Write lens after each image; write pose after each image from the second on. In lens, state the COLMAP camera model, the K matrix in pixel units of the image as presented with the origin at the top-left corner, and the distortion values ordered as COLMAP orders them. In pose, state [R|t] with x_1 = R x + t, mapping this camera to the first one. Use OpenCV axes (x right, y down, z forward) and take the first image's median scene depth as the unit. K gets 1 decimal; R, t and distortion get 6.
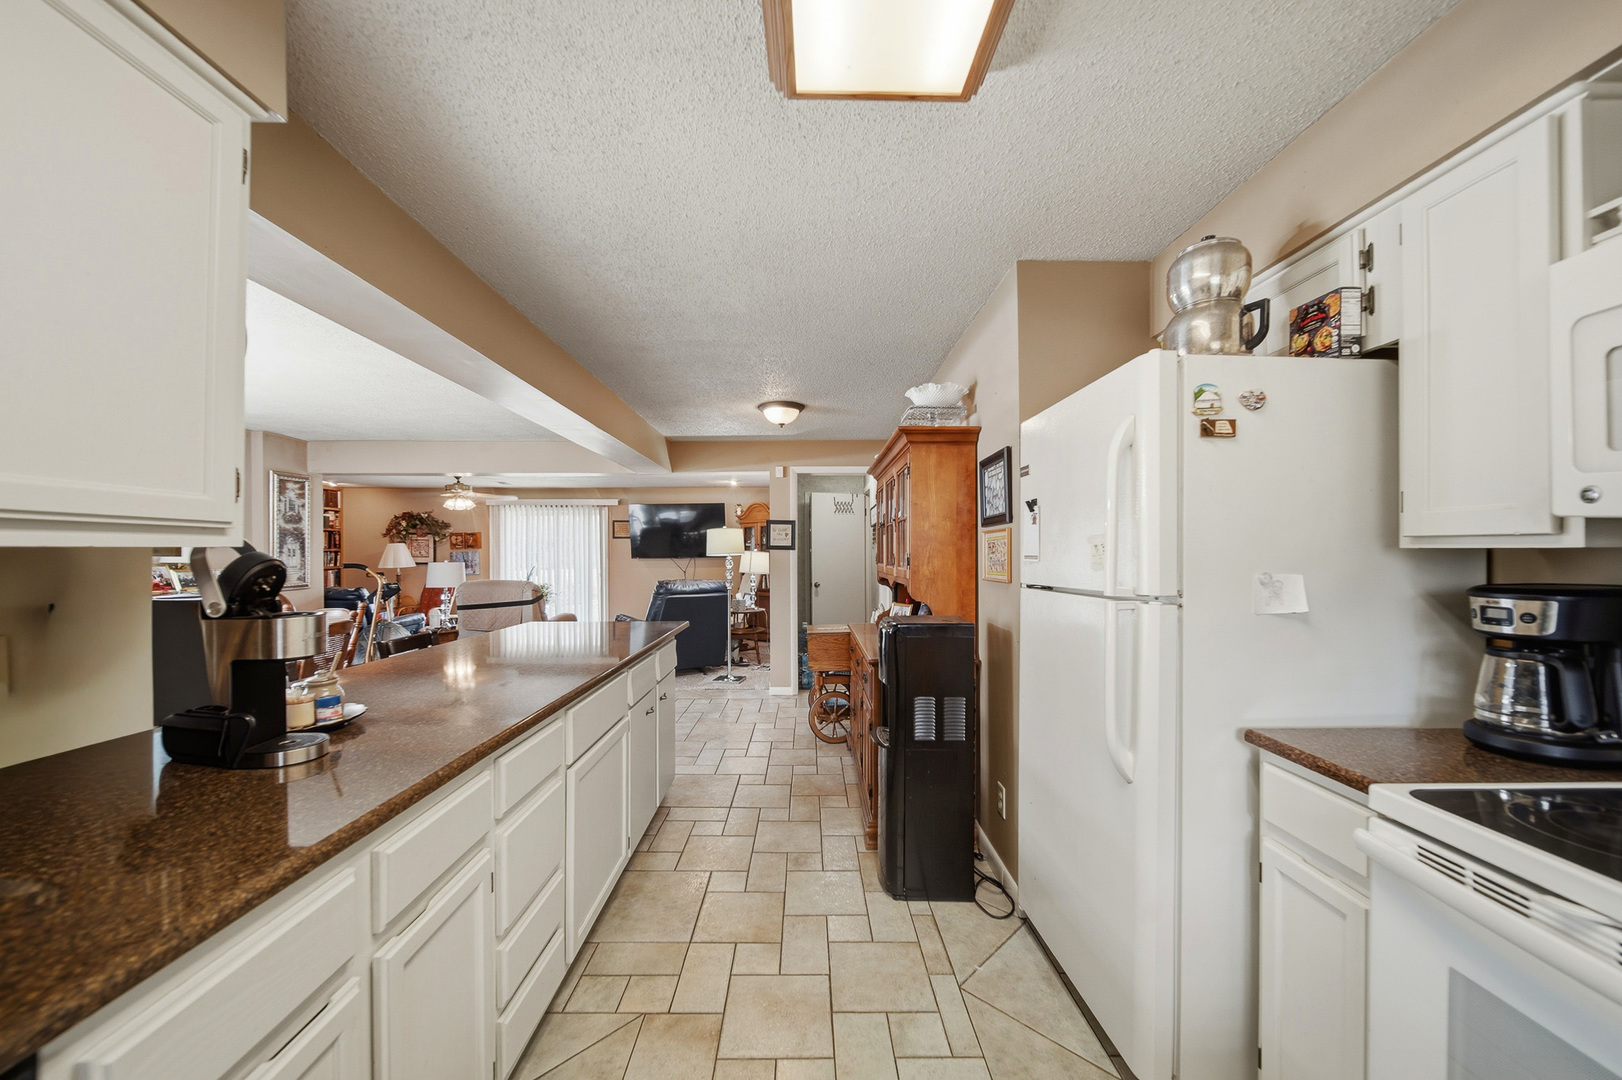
lens RADIAL K [[579.3, 0, 805.6], [0, 579.3, 551.3], [0, 0, 1]] dist [-0.016777, 0.001125]
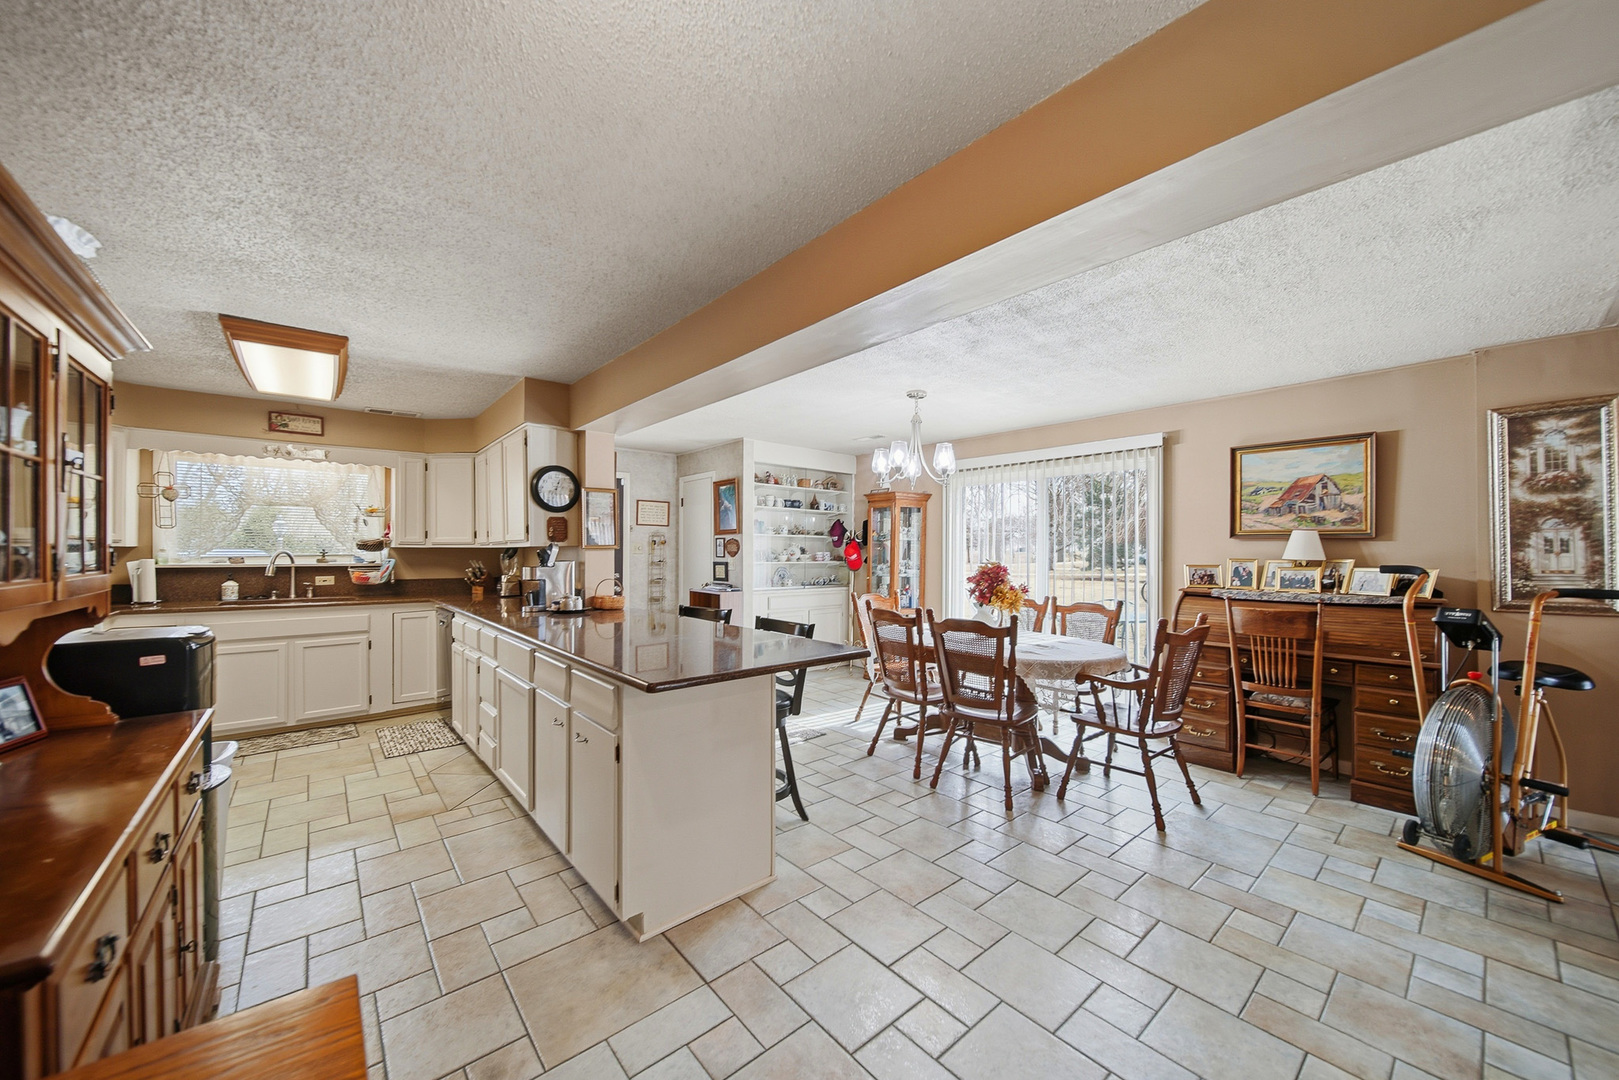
lens RADIAL K [[578.3, 0, 821.3], [0, 578.3, 549.3], [0, 0, 1]] dist [-0.016777, 0.001125]
pose [[-0.768293, -0.002859, -0.640092, -0.011261], [0.001873, 0.999976, -0.006715, 0.007983], [0.640095, -0.006358, -0.768269, 0.969509]]
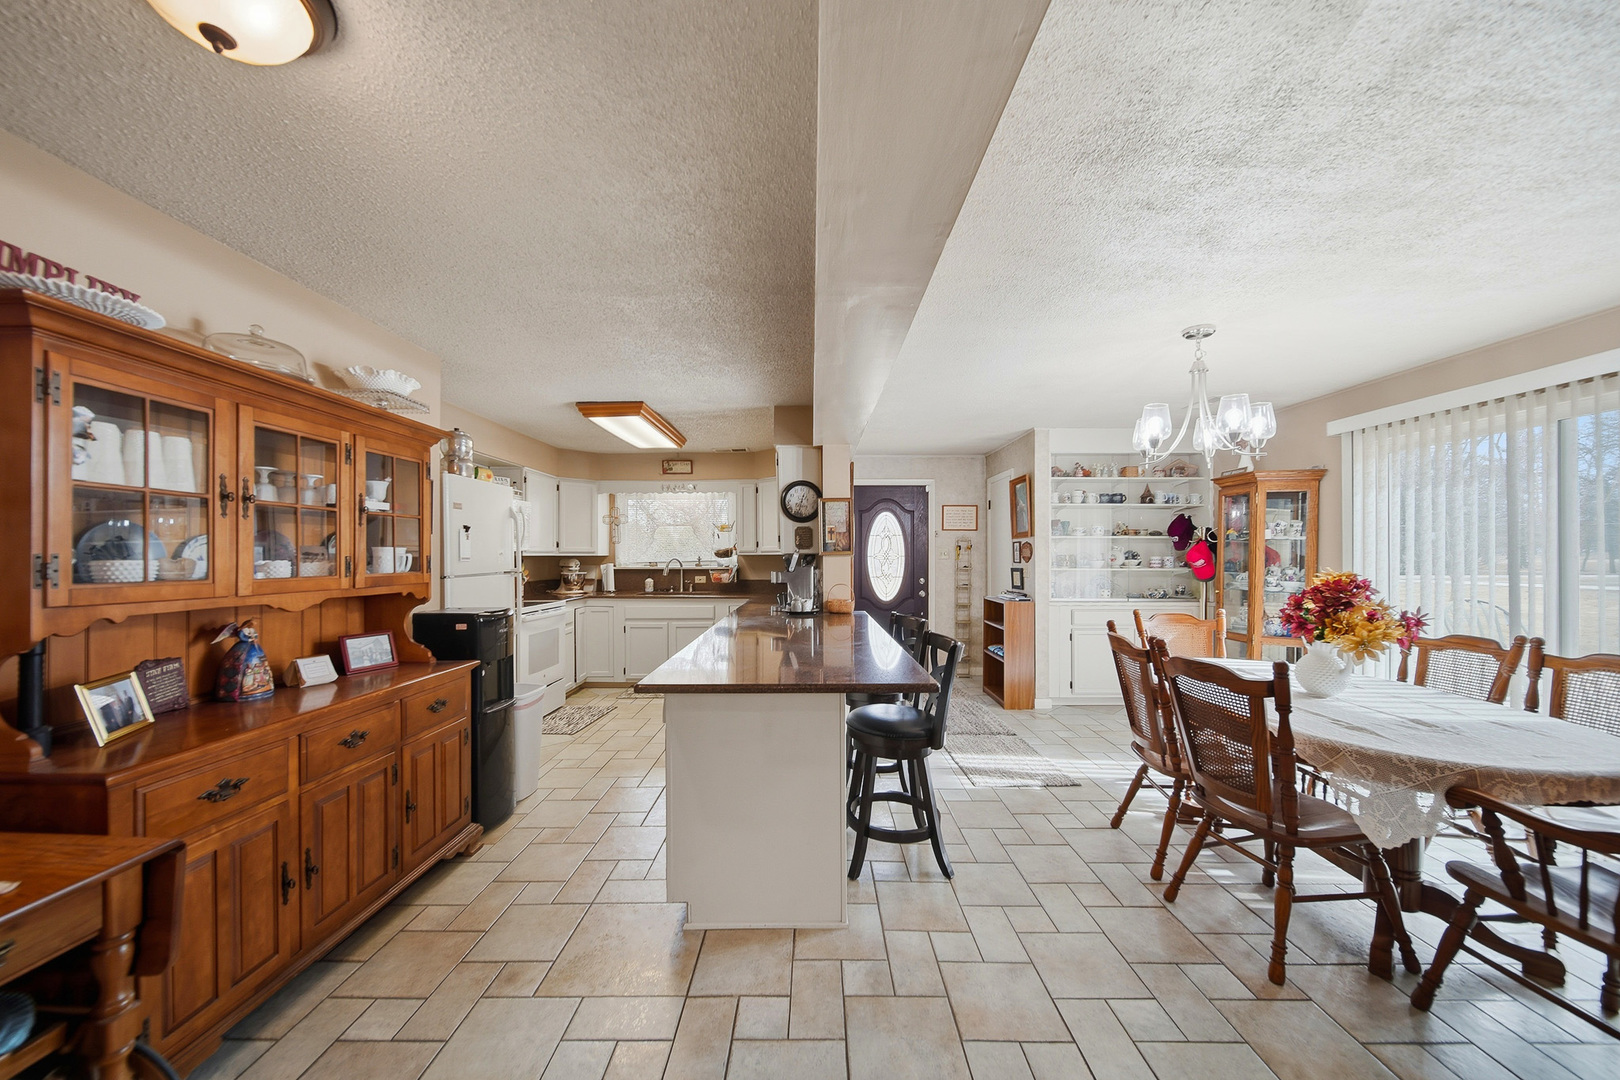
lens RADIAL K [[578.6, 0, 807.0], [0, 578.6, 553.5], [0, 0, 1]] dist [-0.016777, 0.001125]
pose [[-0.999665, 0.004111, 0.025558, -0.198280], [0.003859, 0.999944, -0.009873, 0.007361], [-0.025597, -0.009771, -0.999625, 0.994019]]
